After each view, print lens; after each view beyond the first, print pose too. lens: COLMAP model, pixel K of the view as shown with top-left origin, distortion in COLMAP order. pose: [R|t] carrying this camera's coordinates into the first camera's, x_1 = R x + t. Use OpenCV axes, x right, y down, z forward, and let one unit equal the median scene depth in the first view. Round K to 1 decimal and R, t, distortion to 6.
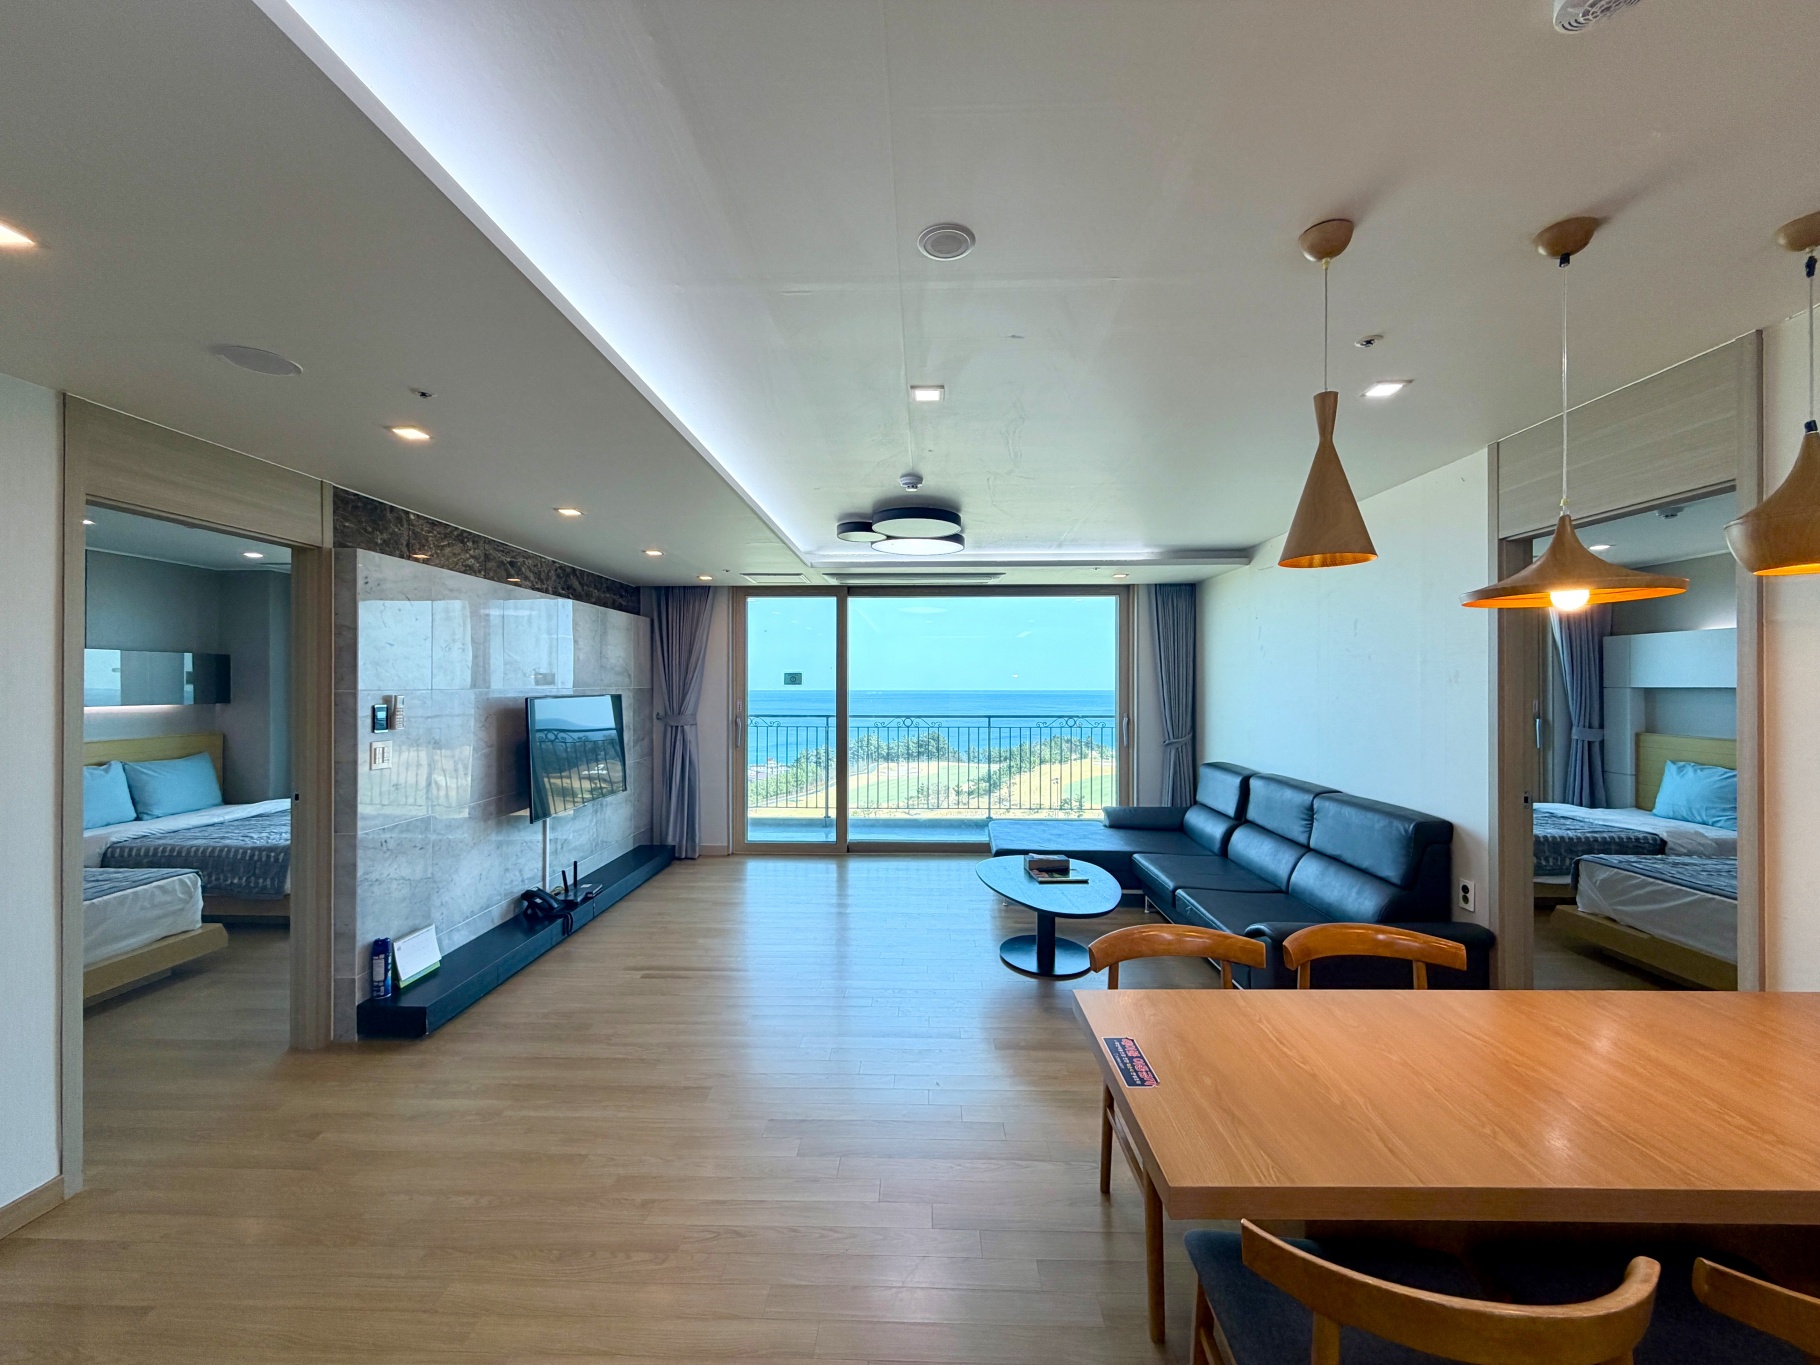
lens RADIAL K [[729.4, 0, 908.4], [0, 729.4, 681.3], [0, 0, 1]] dist [-0.001037, -0.000051]
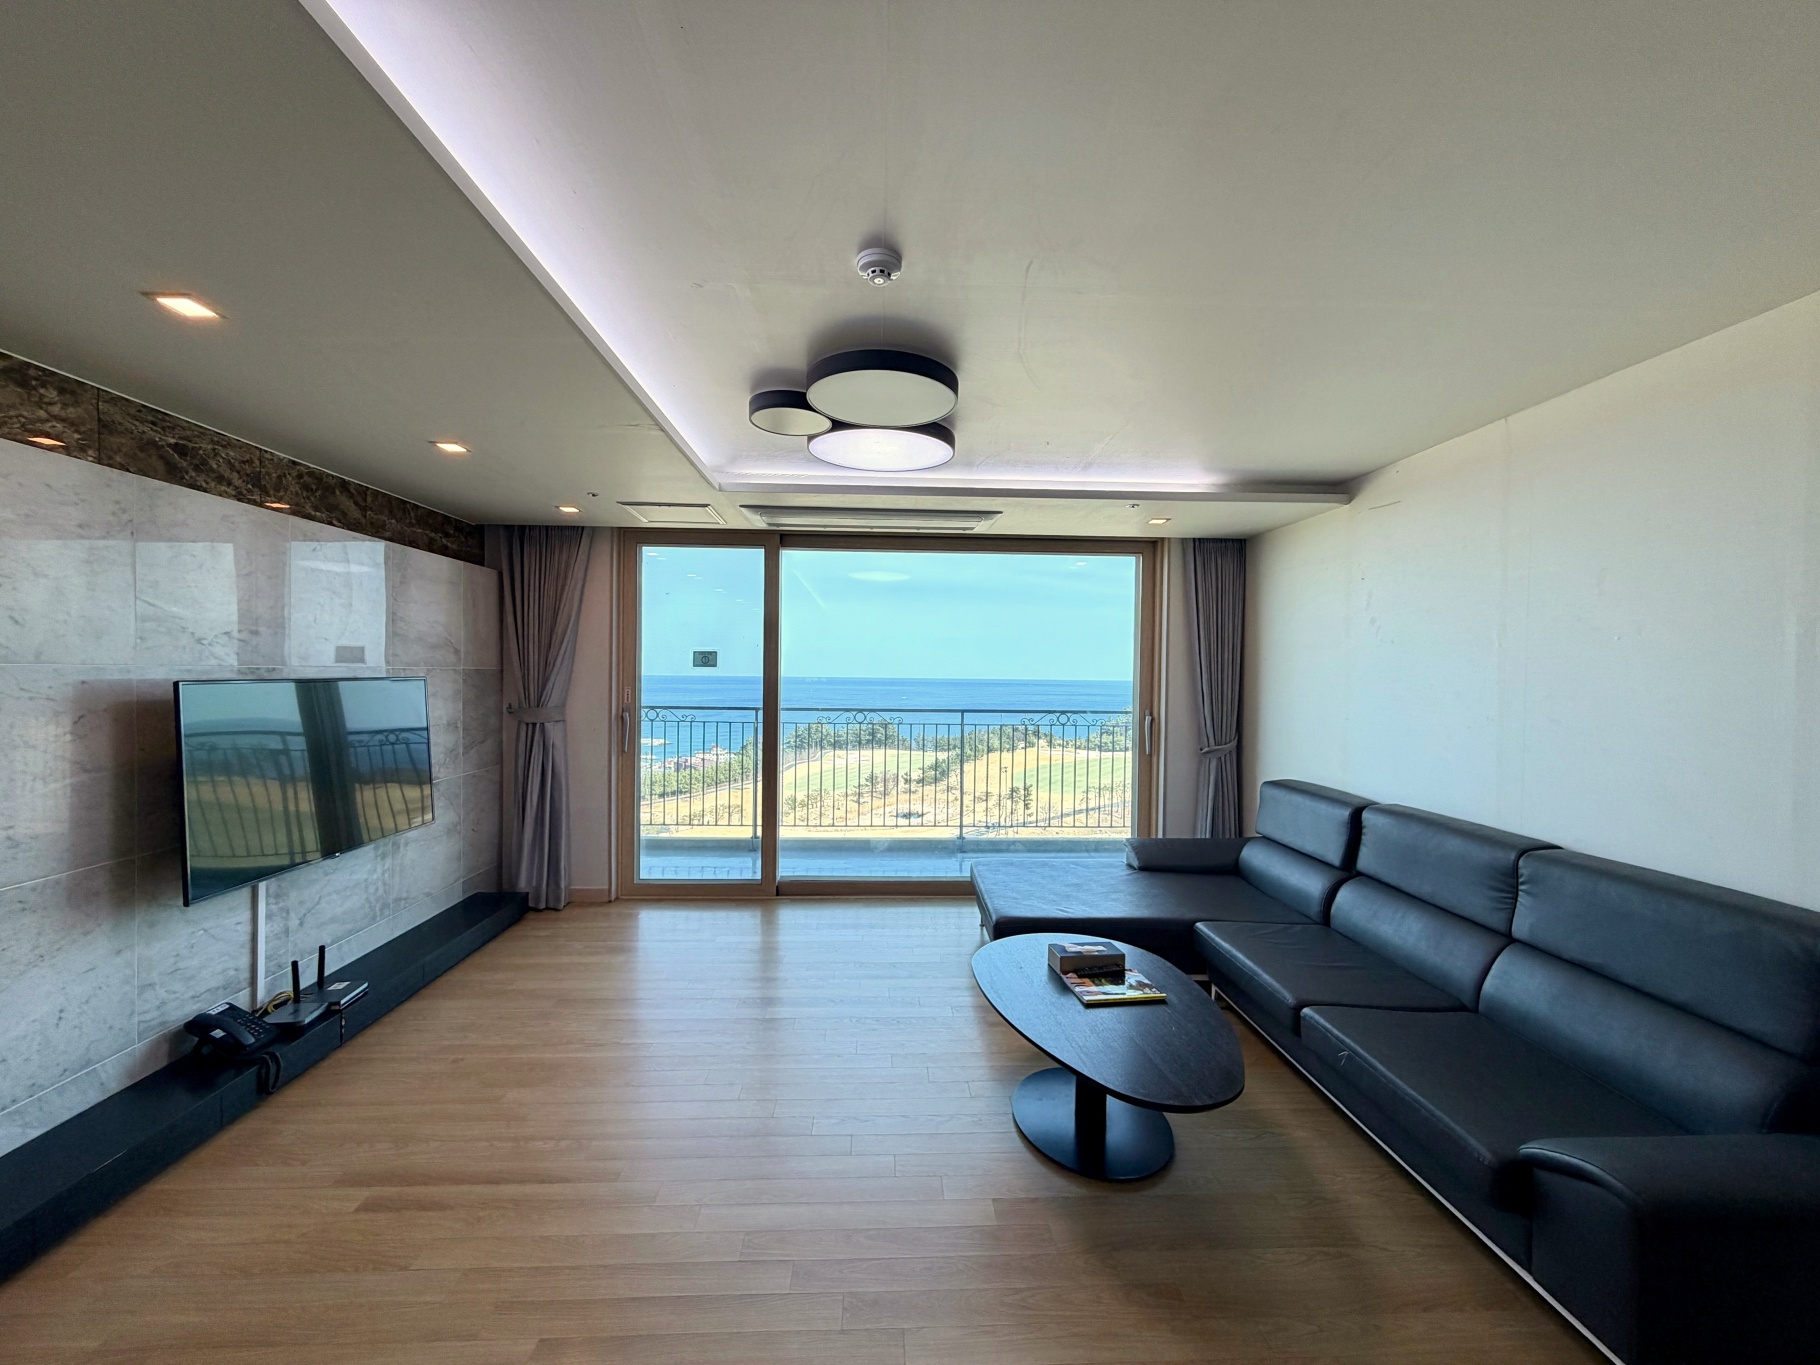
lens RADIAL K [[729.4, 0, 909.2], [0, 729.4, 679.9], [0, 0, 1]] dist [-0.001037, -0.000051]
pose [[0.997473, 0.011294, 0.070143, -0.004873], [-0.012341, 0.999818, 0.014518, 0.005405], [-0.069966, -0.015347, 0.997431, 0.322965]]
